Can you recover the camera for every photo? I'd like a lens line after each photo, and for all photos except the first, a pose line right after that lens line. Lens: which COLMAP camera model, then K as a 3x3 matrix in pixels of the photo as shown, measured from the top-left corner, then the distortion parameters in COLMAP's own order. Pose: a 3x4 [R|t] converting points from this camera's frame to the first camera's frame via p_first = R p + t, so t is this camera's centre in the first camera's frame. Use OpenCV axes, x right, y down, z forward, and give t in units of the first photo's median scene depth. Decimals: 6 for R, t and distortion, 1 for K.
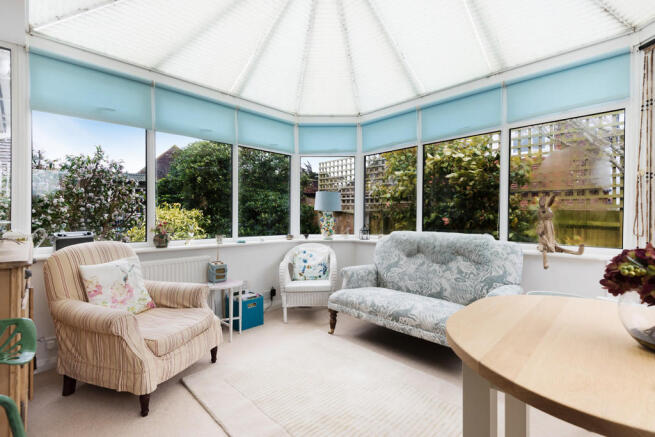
lens RADIAL K [[295.2, 0, 327.5], [0, 295.2, 218.5], [0, 0, 1]] dist [-0.000775, -0.000114]
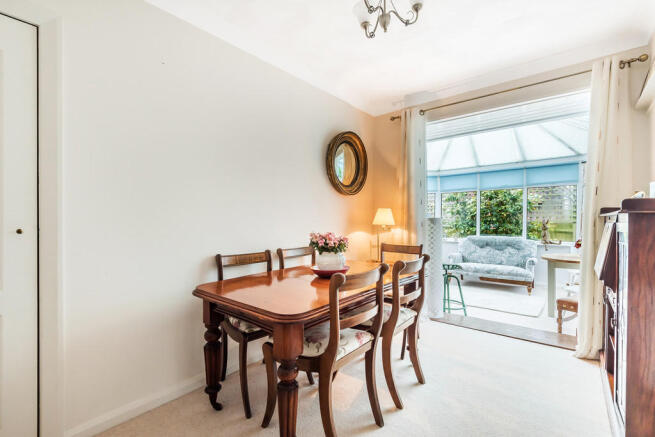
lens RADIAL K [[295.2, 0, 327.5], [0, 295.2, 218.5], [0, 0, 1]] dist [-0.000775, -0.000114]
pose [[0.995411, -0.003849, 0.095611, -1.059271], [0.005393, 0.999859, -0.015889, -0.051118], [-0.095536, 0.016332, 0.995292, -1.019804]]
